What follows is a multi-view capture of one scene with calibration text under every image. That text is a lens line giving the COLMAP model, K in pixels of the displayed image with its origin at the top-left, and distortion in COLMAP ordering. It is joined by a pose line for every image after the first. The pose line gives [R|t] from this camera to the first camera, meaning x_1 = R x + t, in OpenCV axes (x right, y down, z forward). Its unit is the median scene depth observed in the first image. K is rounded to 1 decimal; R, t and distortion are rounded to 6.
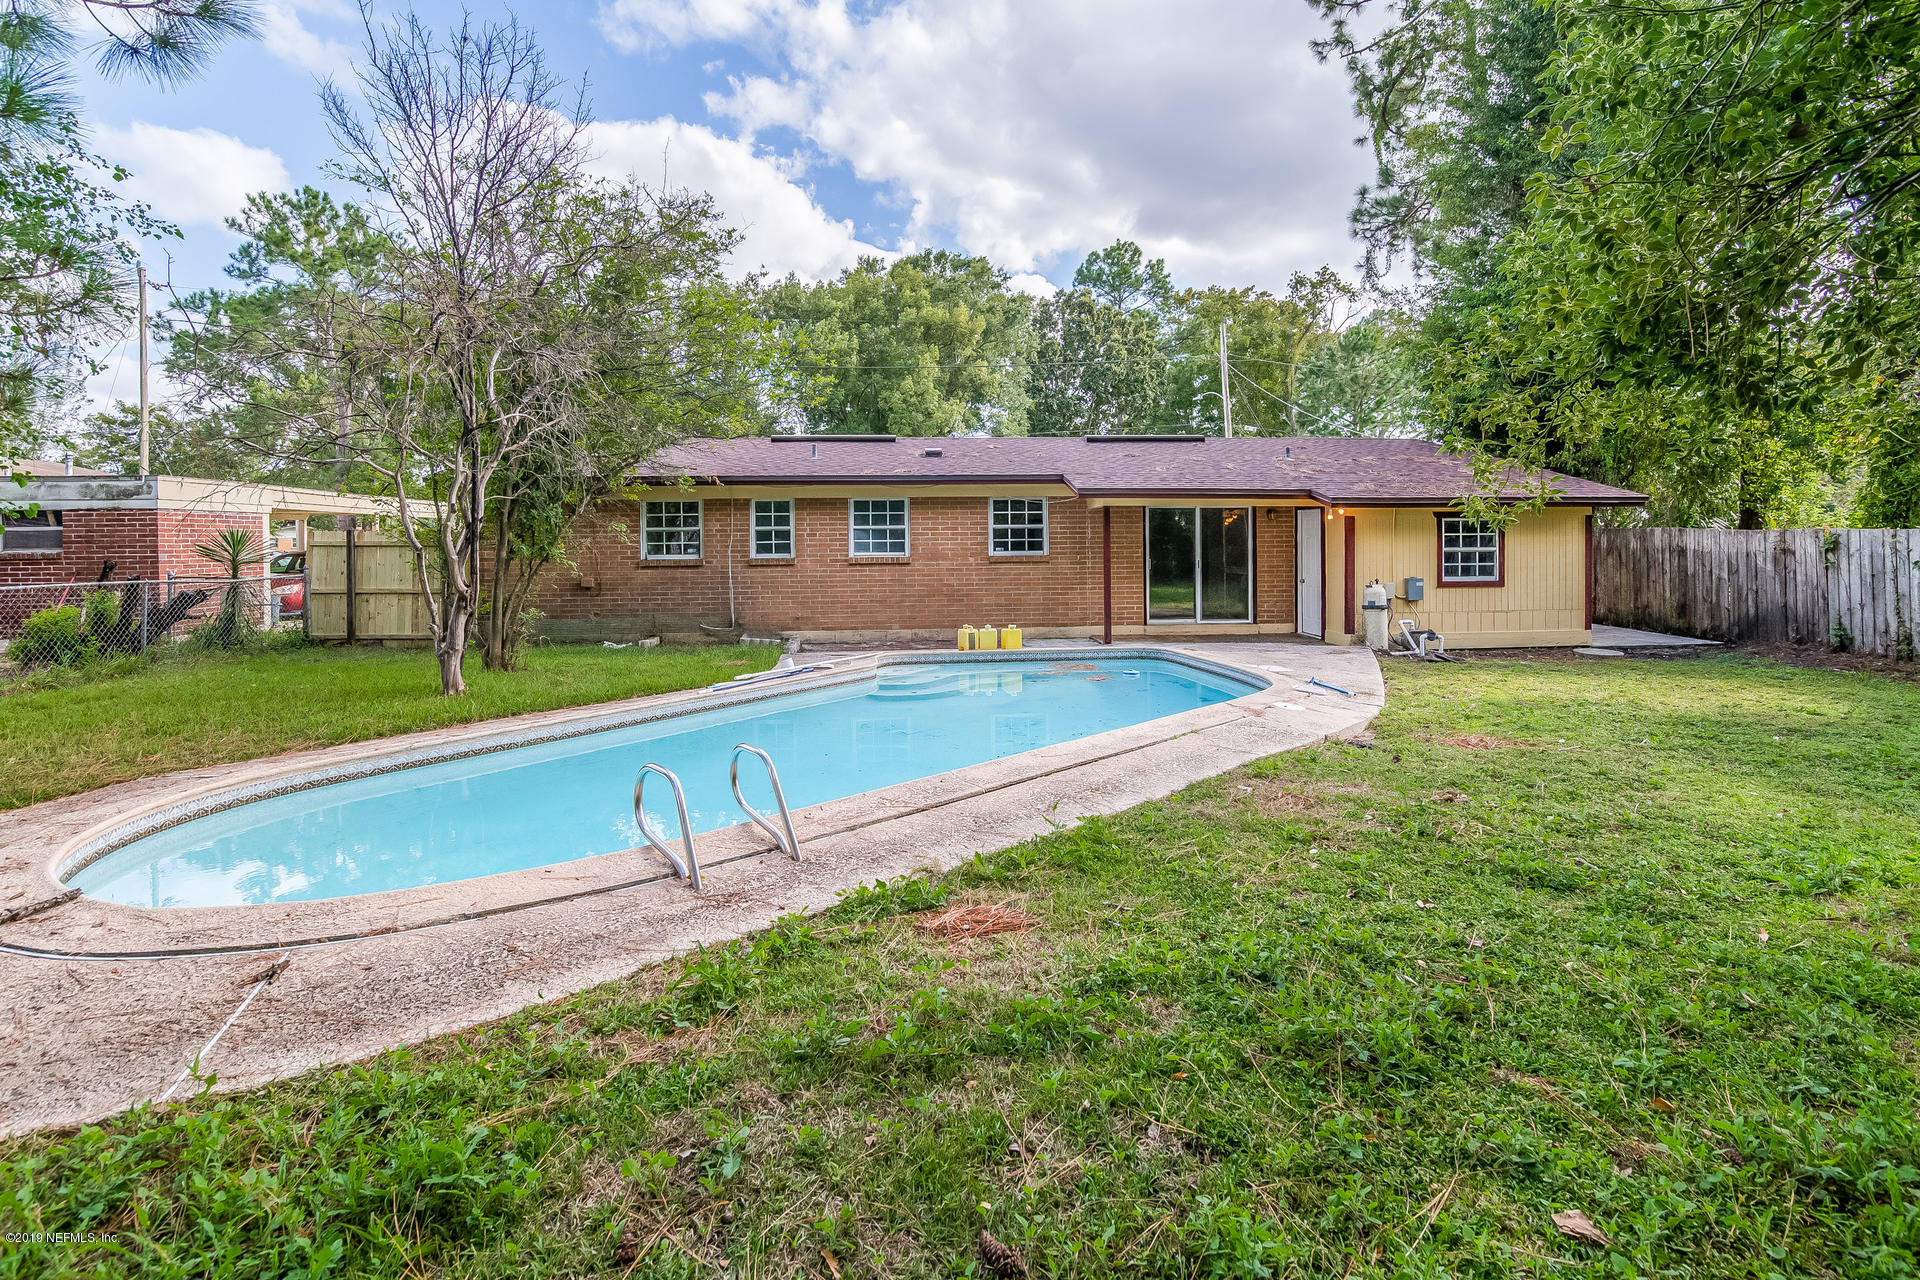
lens RADIAL K [[883.2, 0, 960.2], [0, 883.2, 621.2], [0, 0, 1]] dist [-0.015692, 0.000535]
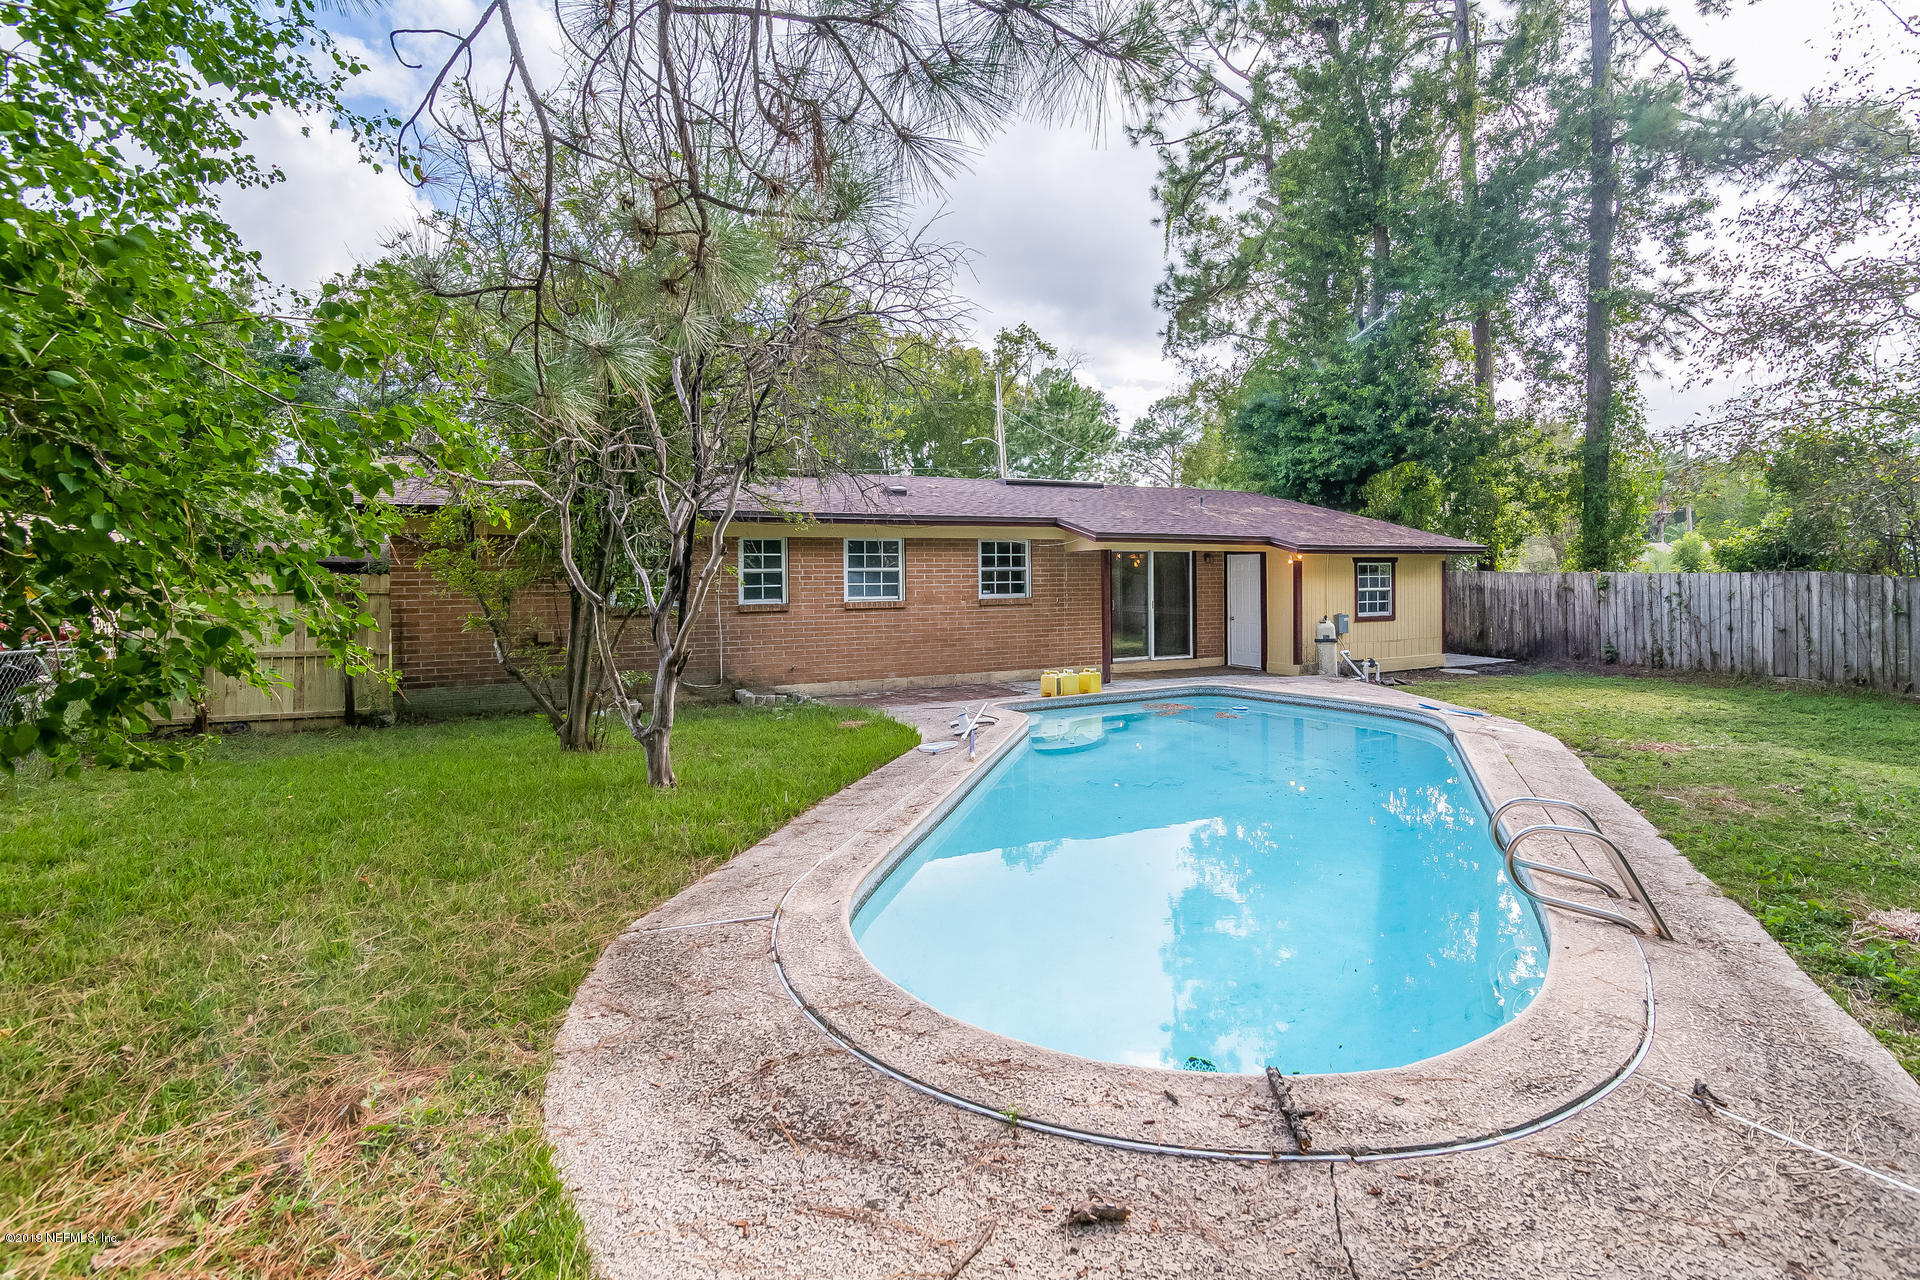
lens RADIAL K [[898.6, 0, 966.6], [0, 898.6, 648.3], [0, 0, 1]] dist [-0.020140, -0.000090]
pose [[0.925692, -0.031214, 0.376988, -0.363519], [0.036346, 0.999318, -0.006506, -0.013475], [-0.376528, 0.019724, 0.926195, 0.086068]]
